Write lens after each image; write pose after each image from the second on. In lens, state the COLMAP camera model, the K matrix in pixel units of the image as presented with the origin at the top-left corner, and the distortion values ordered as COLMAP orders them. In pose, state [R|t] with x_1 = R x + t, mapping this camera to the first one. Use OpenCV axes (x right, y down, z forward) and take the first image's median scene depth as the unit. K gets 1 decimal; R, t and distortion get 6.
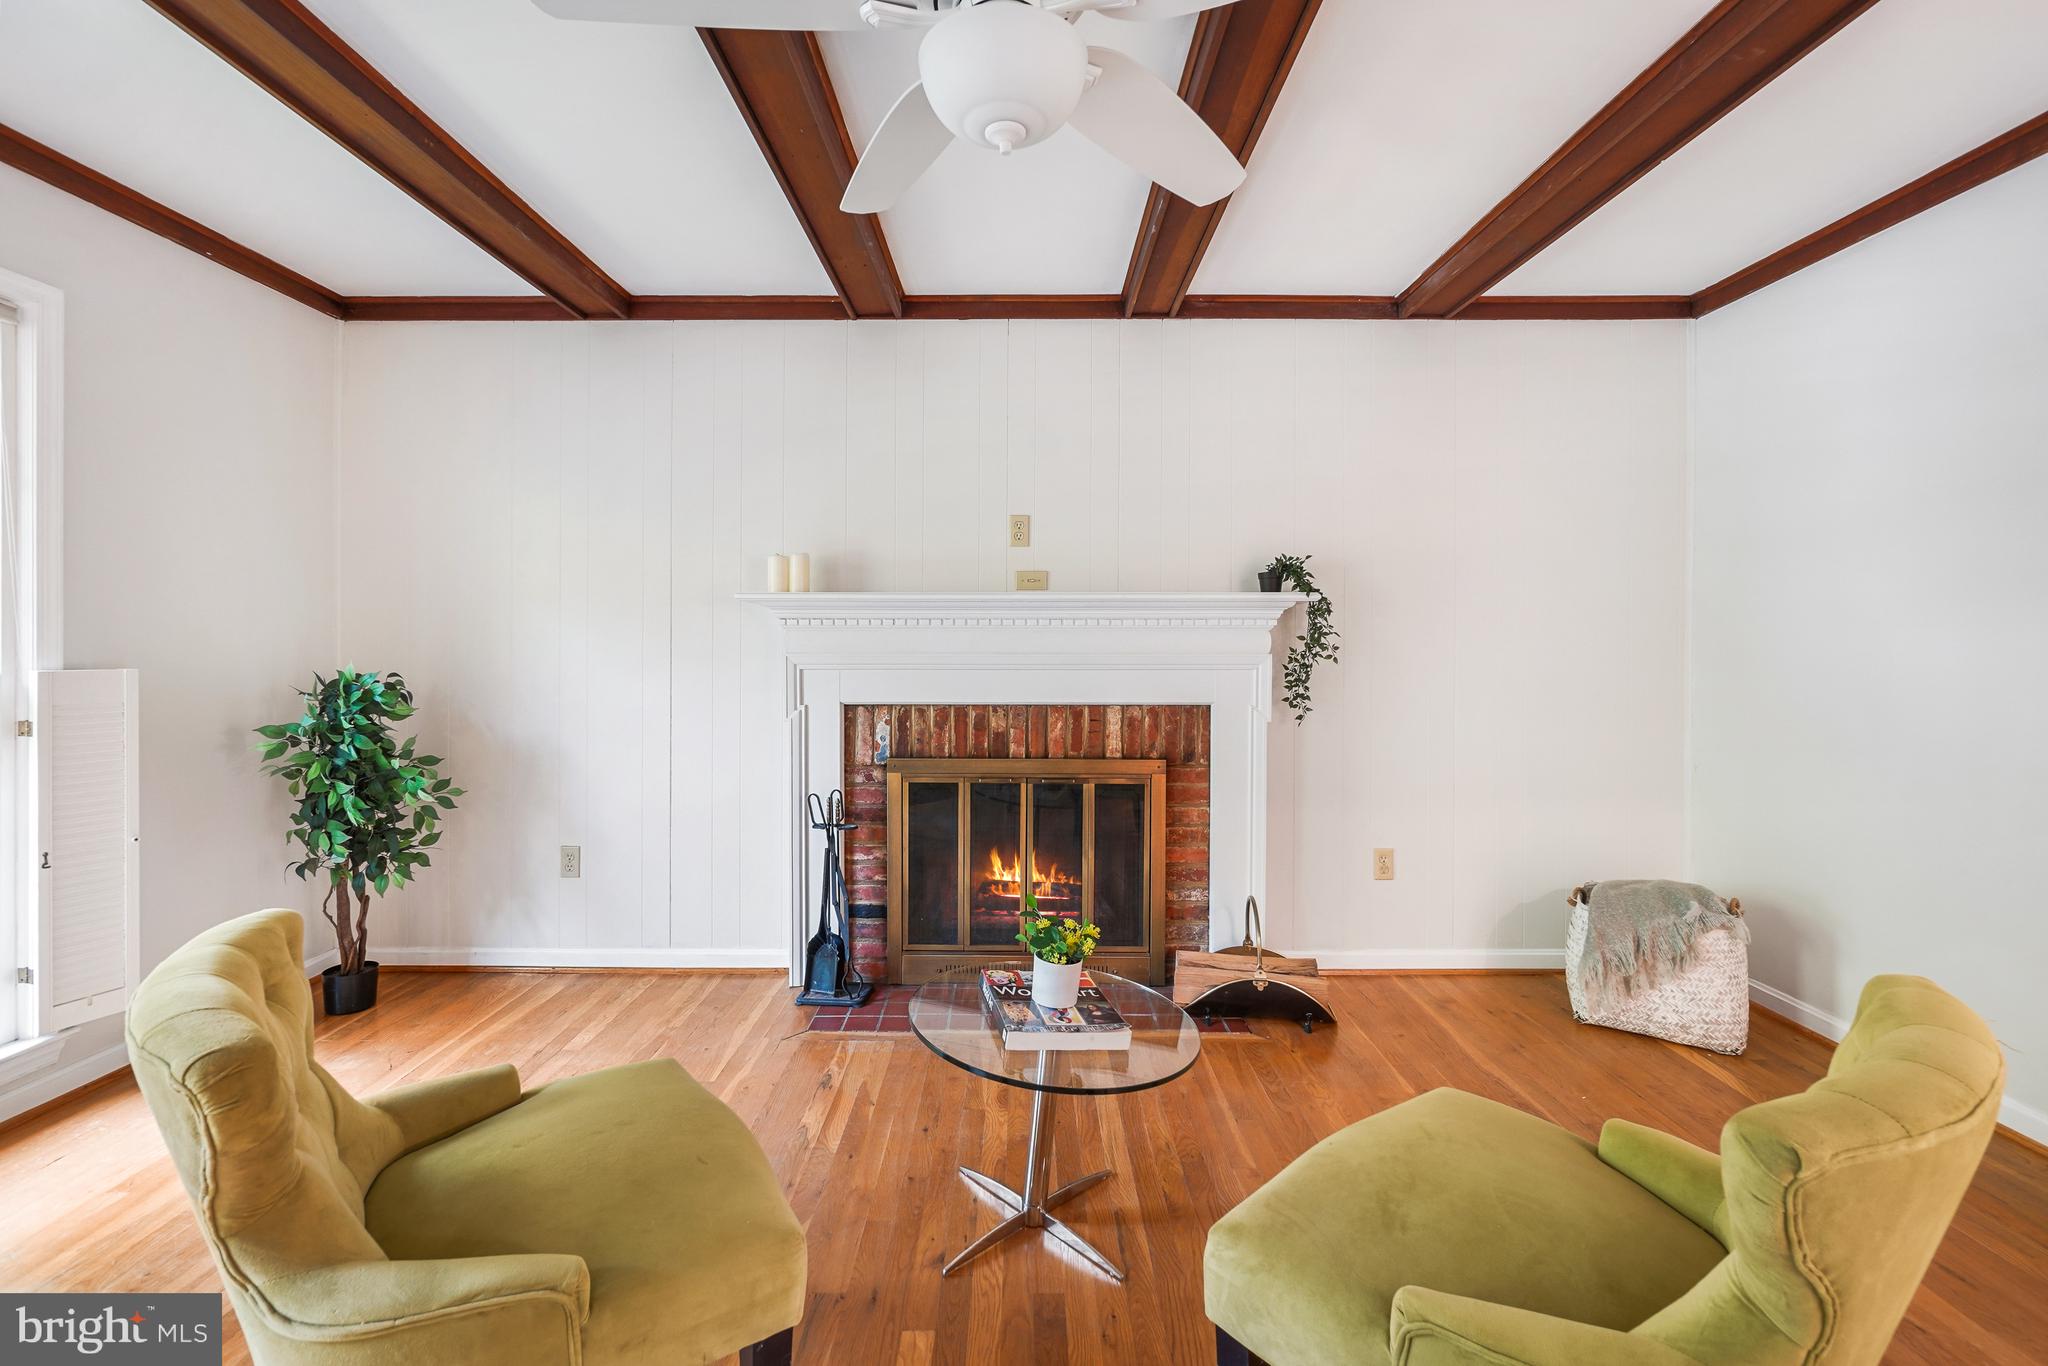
lens RADIAL K [[888.4, 0, 1019.3], [0, 888.4, 648.3], [0, 0, 1]] dist [-0.010191, 0.003383]
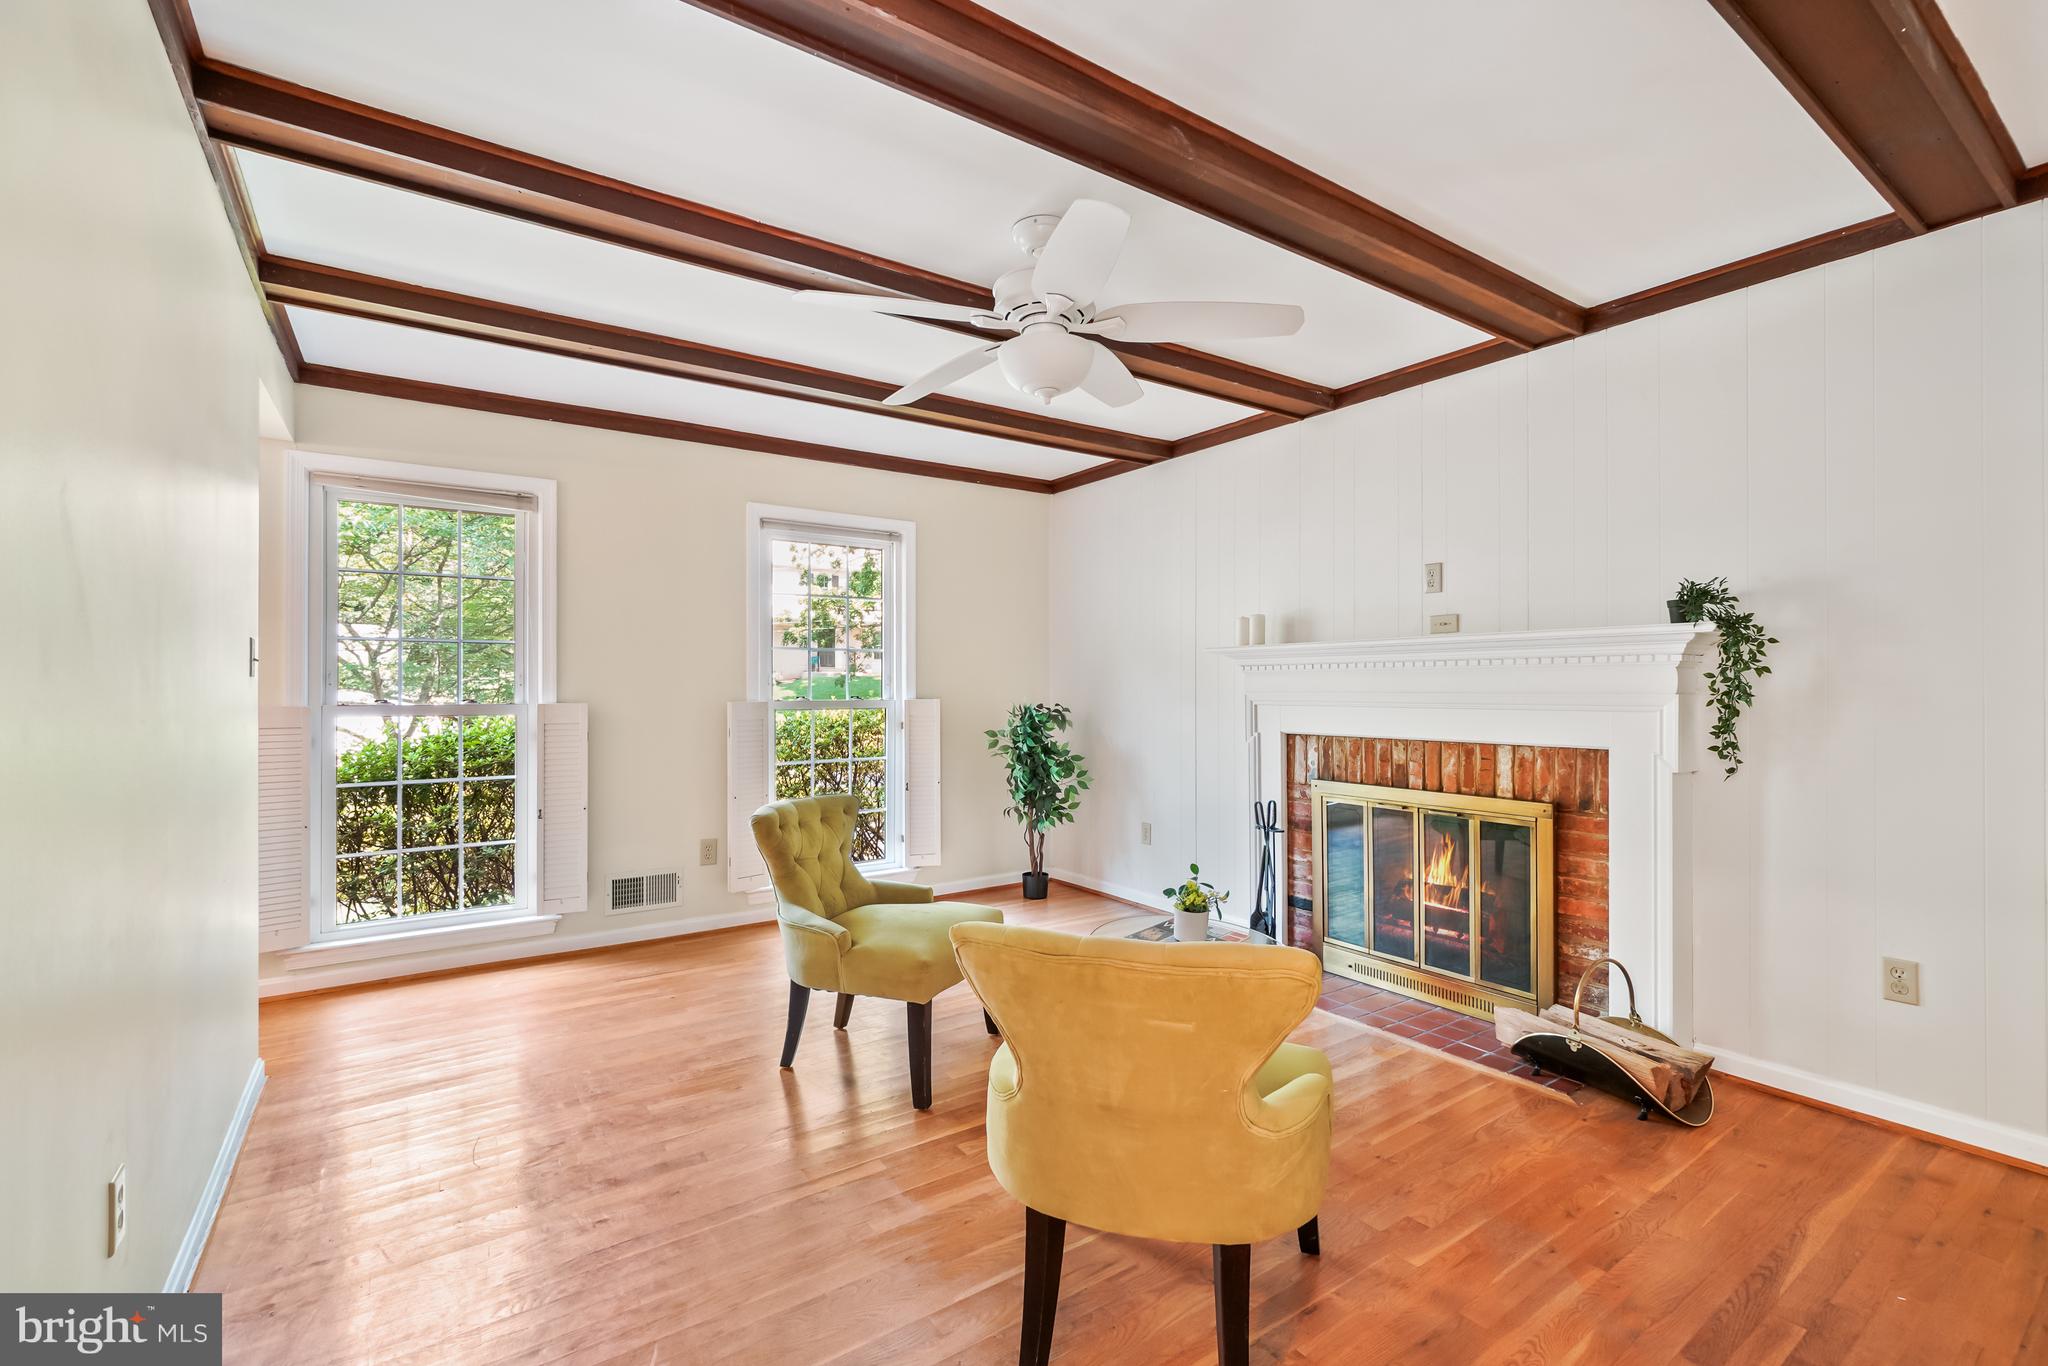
lens RADIAL K [[888.4, 0, 1035.5], [0, 888.4, 682.8], [0, 0, 1]] dist [-0.010191, 0.003383]
pose [[0.578868, -0.007306, -0.815388, 0.614577], [0.000196, 0.999961, -0.008821, 0.003209], [0.815421, 0.004946, 0.578847, -0.007407]]
